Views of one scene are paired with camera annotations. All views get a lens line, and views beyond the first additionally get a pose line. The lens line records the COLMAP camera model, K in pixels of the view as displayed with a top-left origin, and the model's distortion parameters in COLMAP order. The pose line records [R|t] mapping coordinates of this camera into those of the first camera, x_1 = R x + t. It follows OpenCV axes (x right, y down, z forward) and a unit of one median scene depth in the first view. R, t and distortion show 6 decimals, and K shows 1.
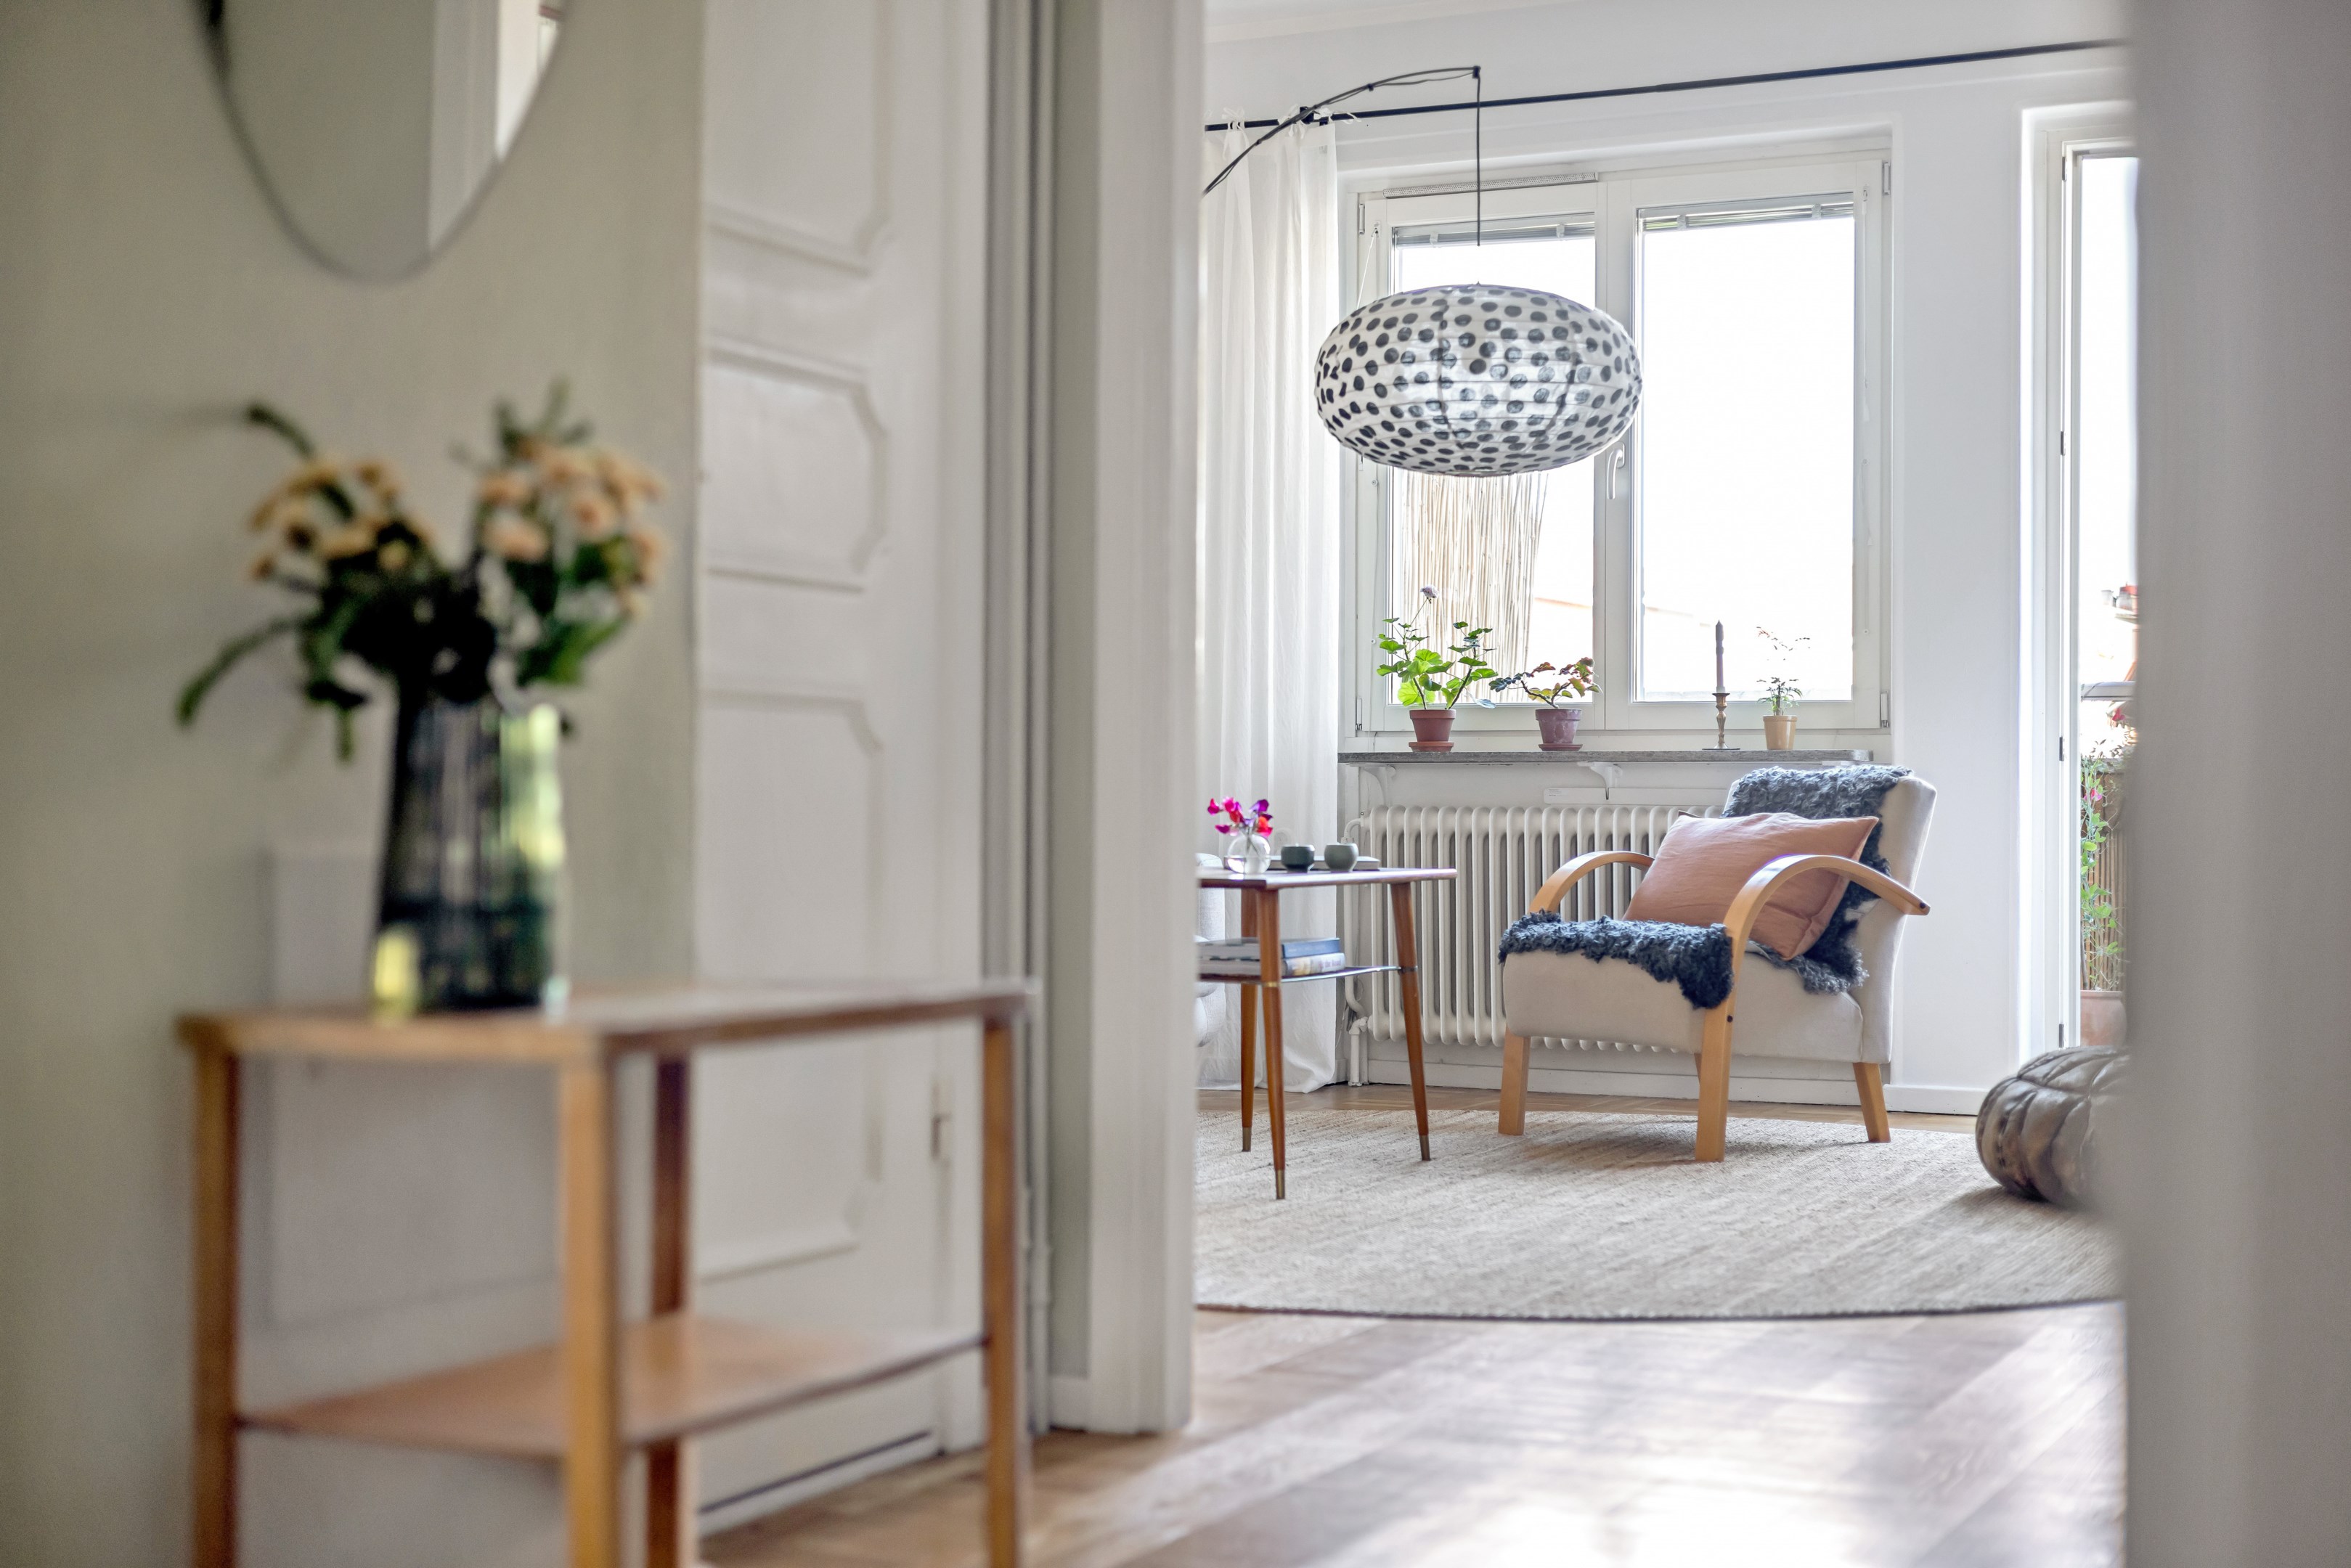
lens RADIAL K [[3376.0, 0, 1174.7], [0, 3376.0, 784.7], [0, 0, 1]] dist [0.028785, 0.000000]
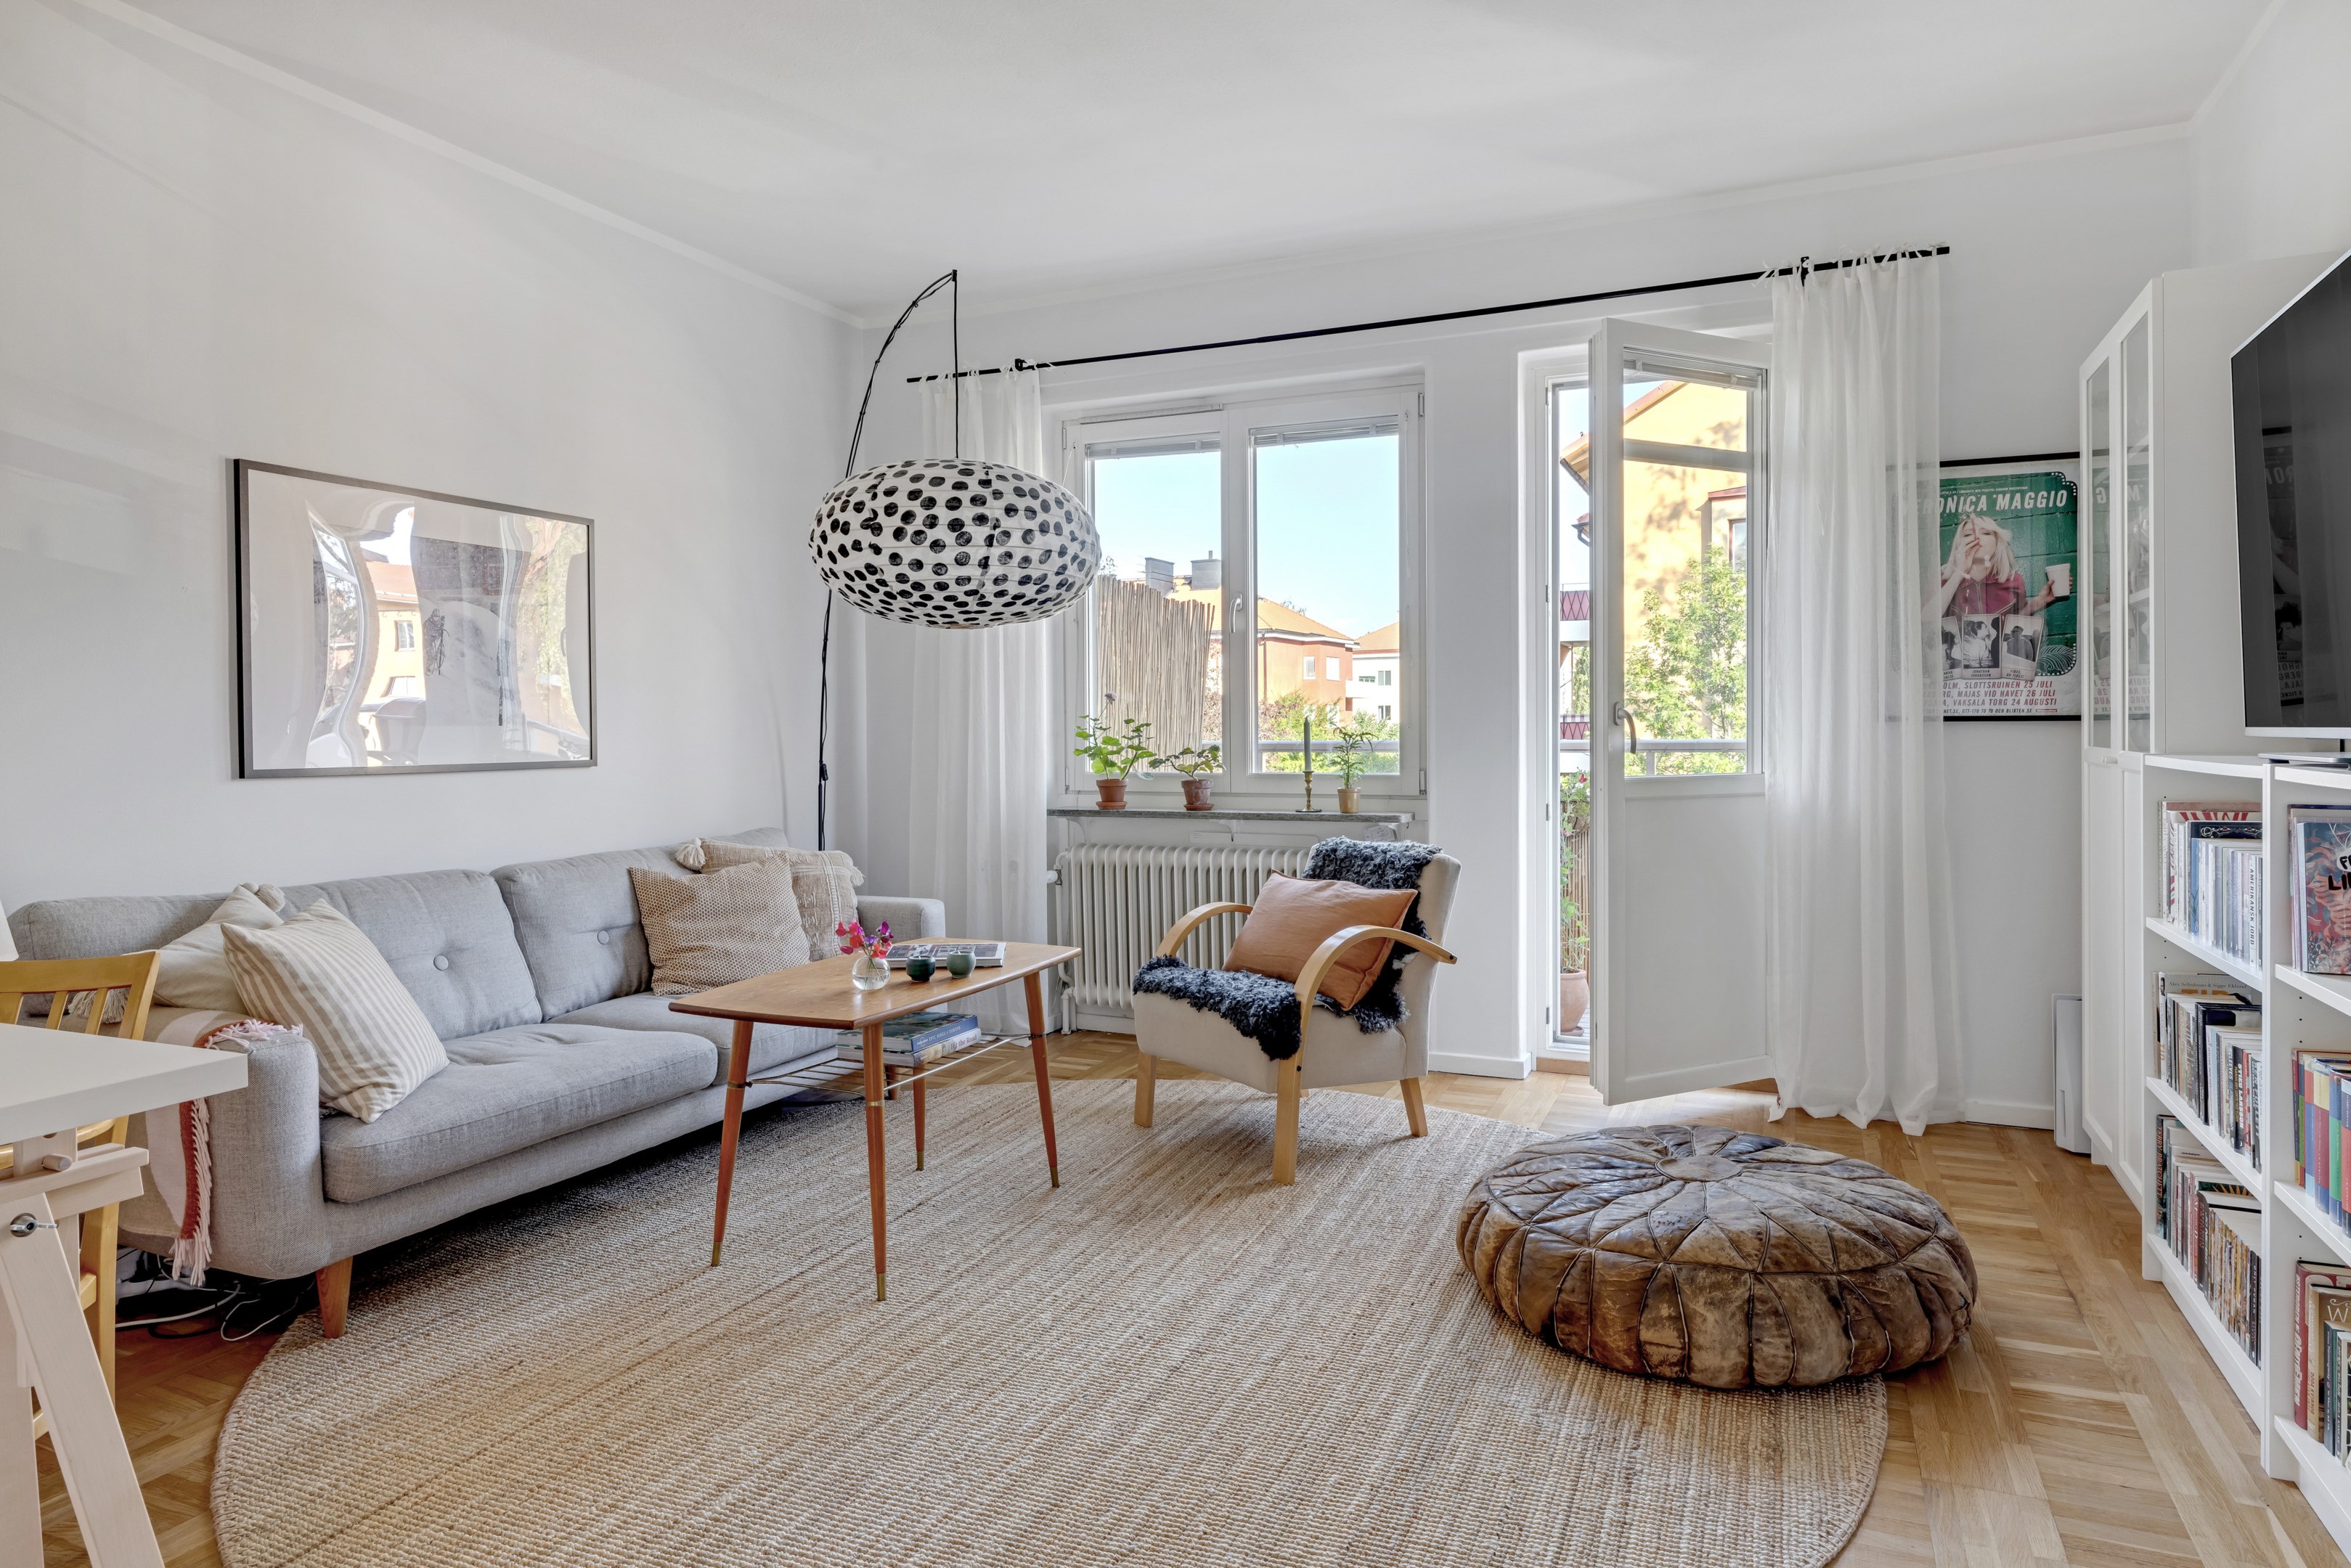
lens RADIAL K [[1390.4, 0, 1190.2], [0, 1390.4, 750.7], [0, 0, 1]] dist [0.001543, 0.002253]
pose [[0.999202, -0.012085, 0.038070, 0.098286], [0.010976, 0.999514, 0.029184, -0.057963], [-0.038405, -0.028743, 0.998849, 0.457791]]
